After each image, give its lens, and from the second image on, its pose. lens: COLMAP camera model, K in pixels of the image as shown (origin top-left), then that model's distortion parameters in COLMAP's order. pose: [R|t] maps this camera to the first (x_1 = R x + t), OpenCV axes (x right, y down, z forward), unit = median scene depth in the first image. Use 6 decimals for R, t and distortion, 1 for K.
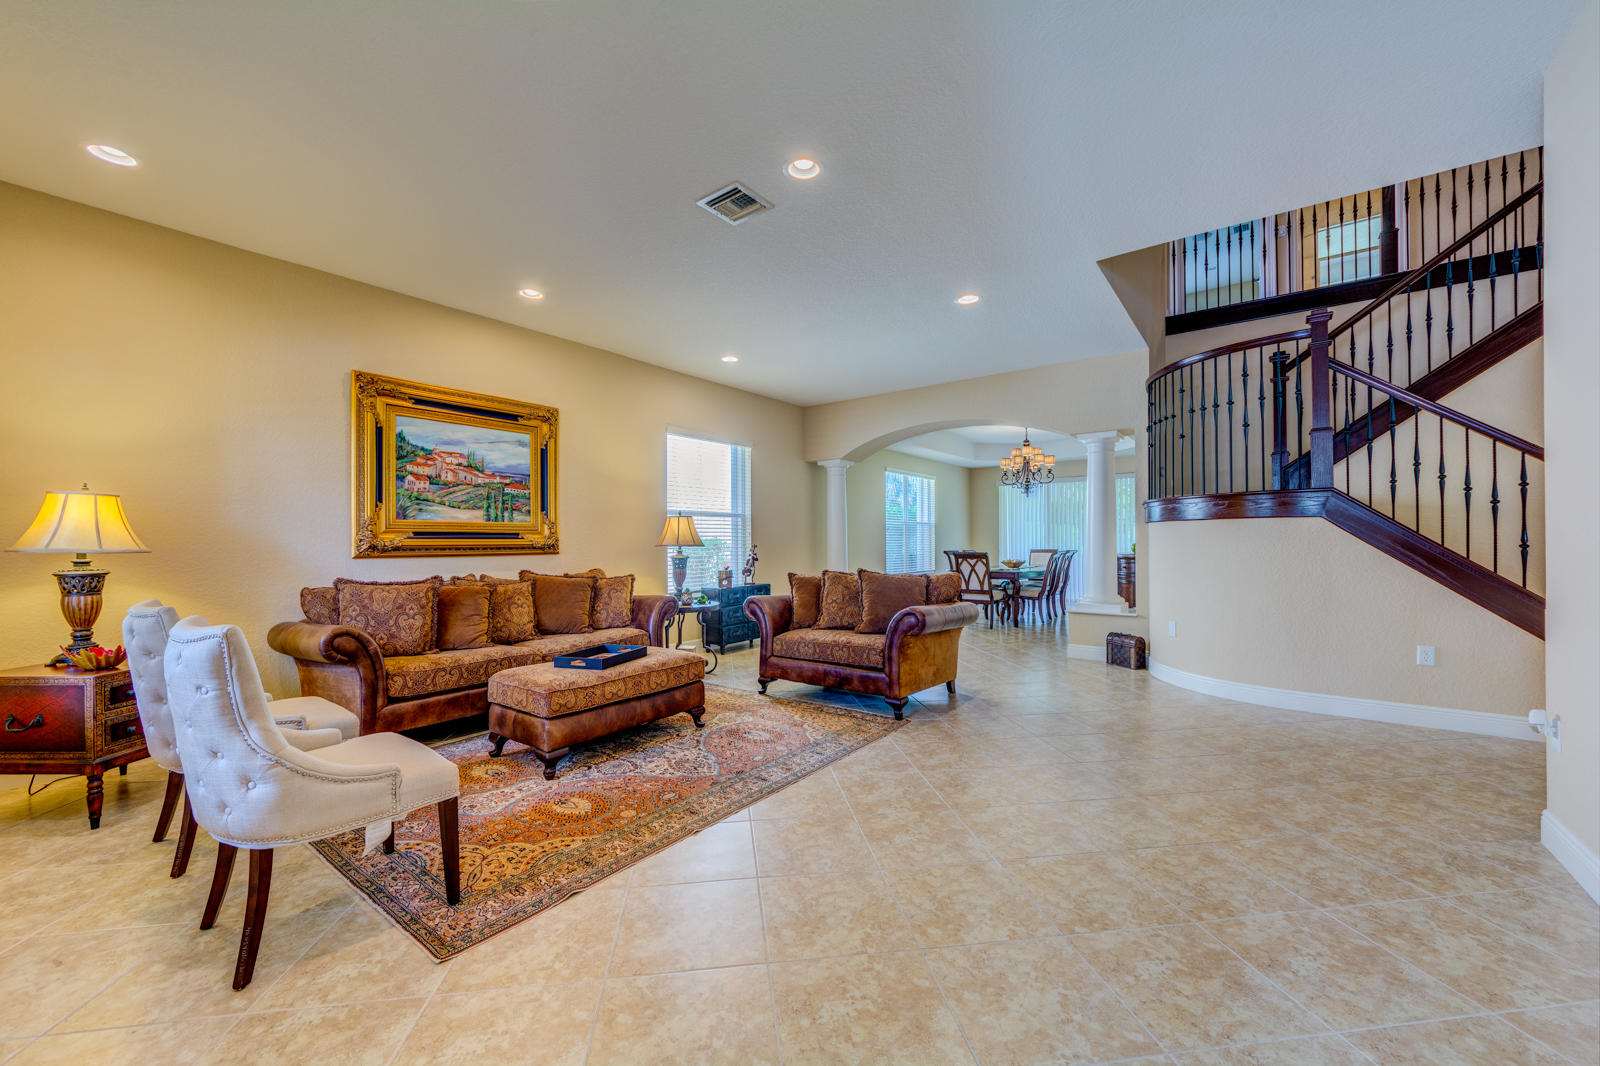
lens RADIAL K [[624.6, 0, 797.8], [0, 624.6, 539.0], [0, 0, 1]] dist [0.003354, 0.000045]
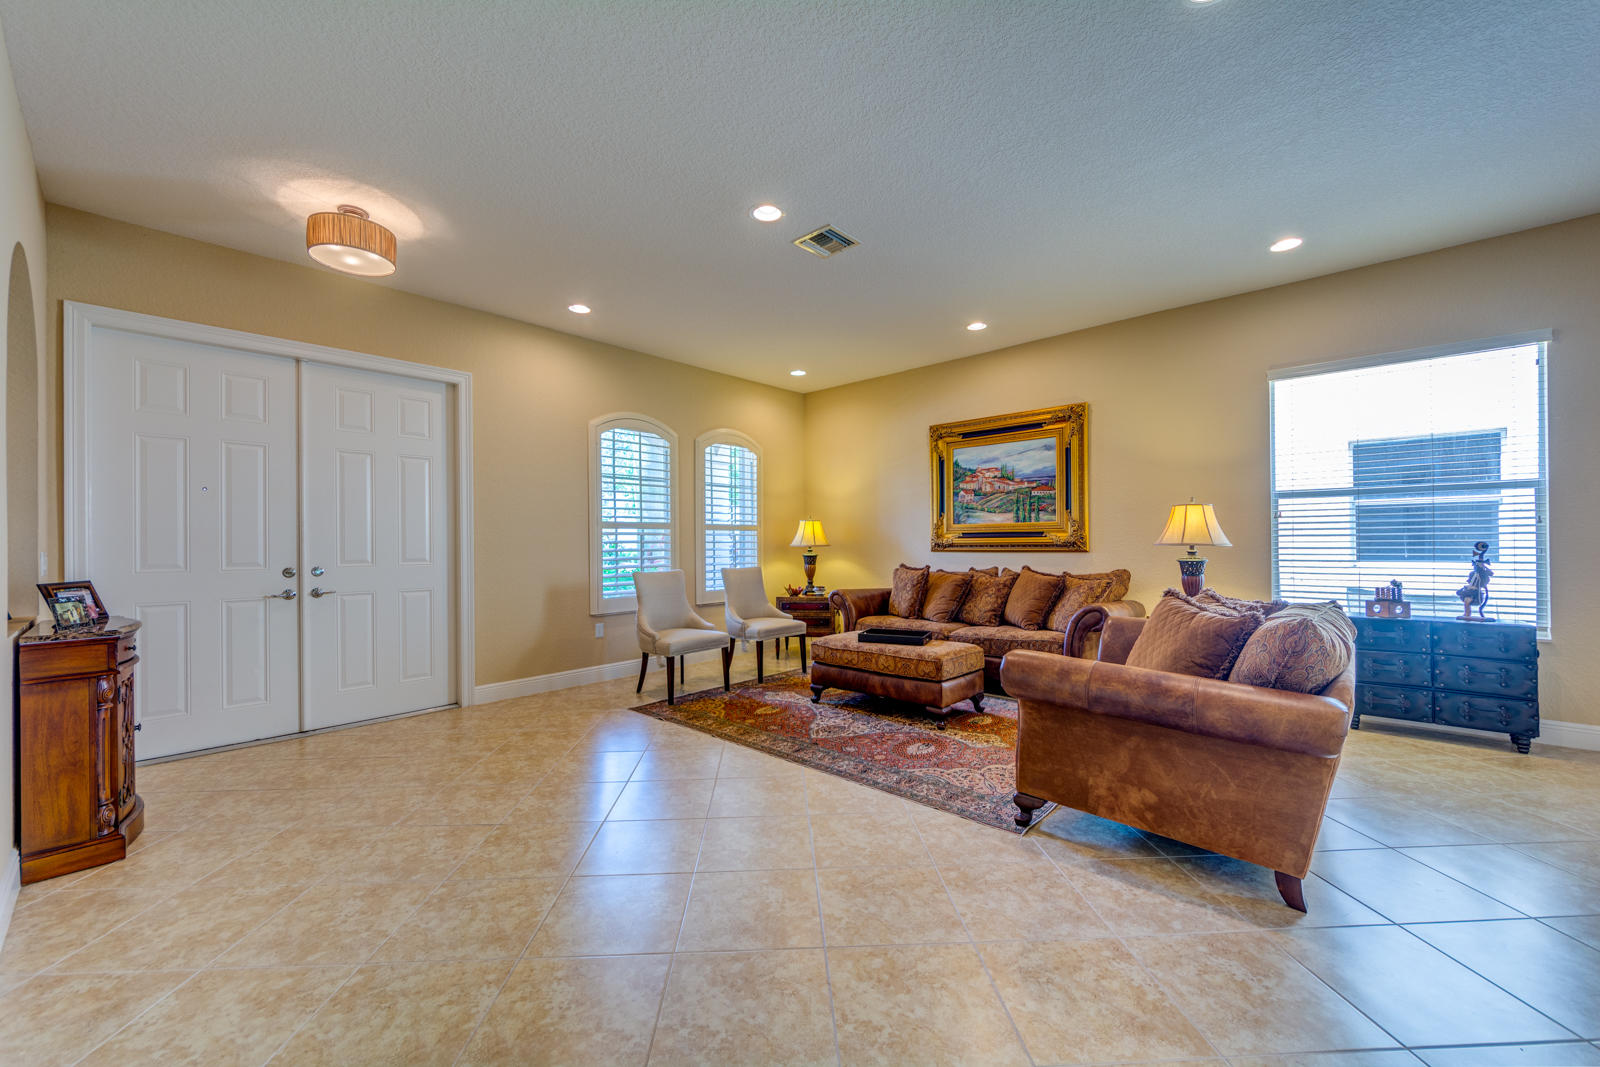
lens RADIAL K [[624.6, 0, 799.2], [0, 624.6, 540.6], [0, 0, 1]] dist [0.003354, 0.000045]
pose [[-0.100866, 0.003201, -0.994895, 0.778871], [0.012793, 0.999916, 0.001920, -0.001961], [0.994818, -0.012534, -0.100899, 0.807652]]
